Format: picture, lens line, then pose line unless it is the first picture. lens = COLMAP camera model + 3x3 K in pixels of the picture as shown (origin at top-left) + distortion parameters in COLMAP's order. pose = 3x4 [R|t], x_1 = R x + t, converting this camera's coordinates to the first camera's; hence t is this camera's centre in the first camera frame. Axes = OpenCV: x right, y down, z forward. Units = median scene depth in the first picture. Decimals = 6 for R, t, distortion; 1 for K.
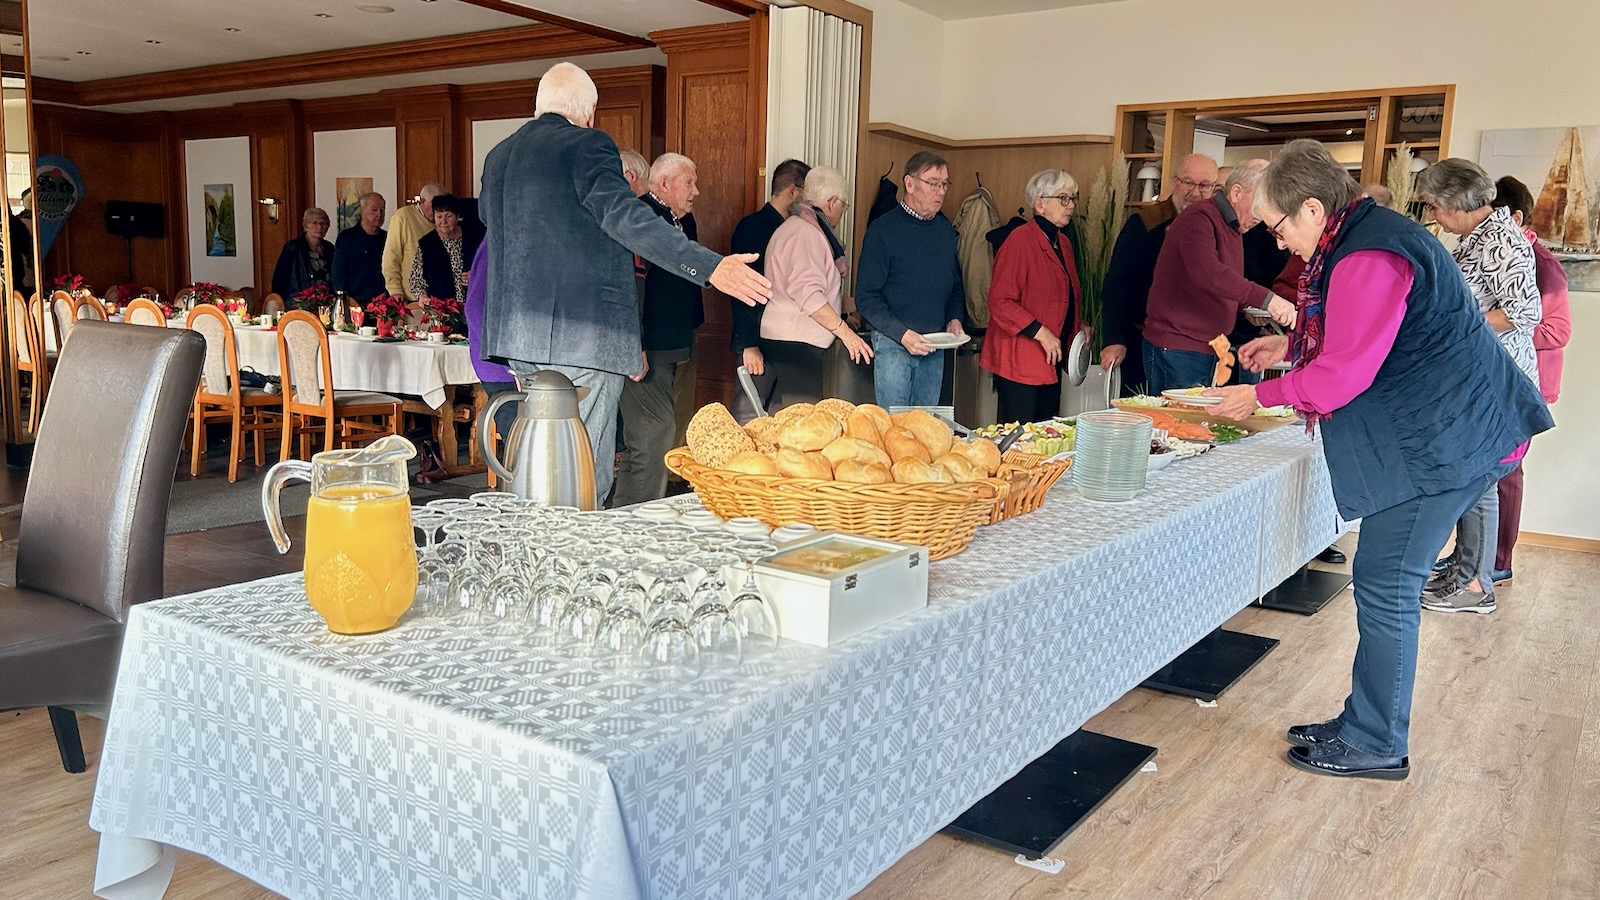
lens RADIAL K [[1218.2, 0, 802.3], [0, 1218.2, 484.4], [0, 0, 1]] dist [0.007756, -0.001343]
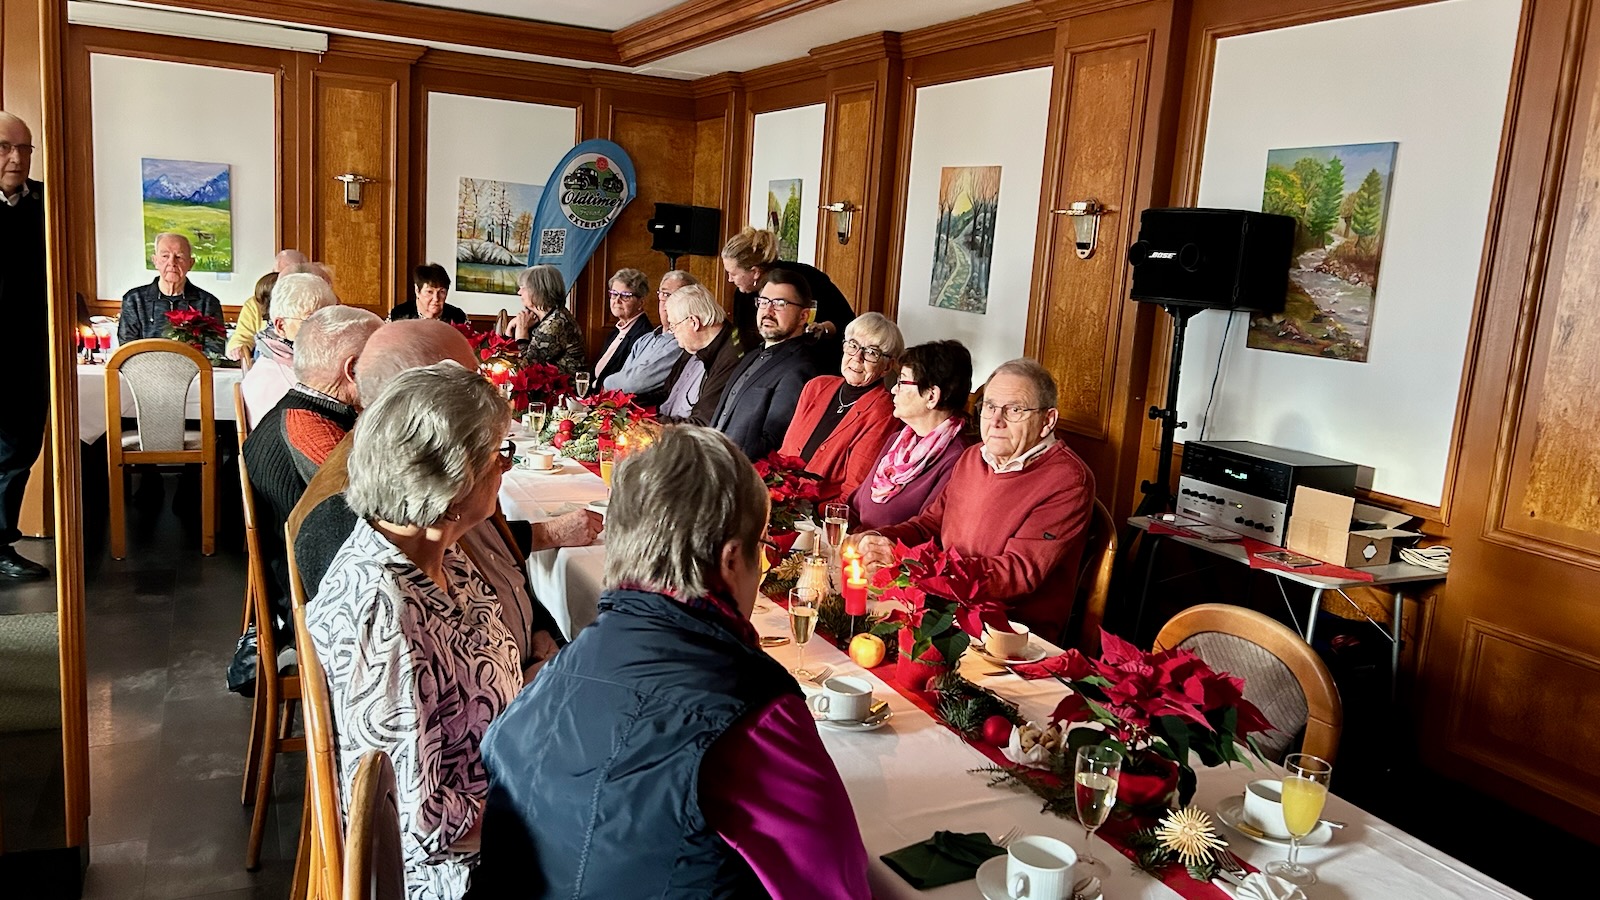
lens RADIAL K [[1221.5, 0, 800.0], [0, 1221.5, 450.0], [0, 0, 1]] dist [0.007970, -0.002074]
pose [[0.862843, 0.111399, -0.493045, -0.133827], [-0.125344, 0.992102, 0.004800, -0.106181], [0.489685, 0.057659, 0.869991, 0.442098]]
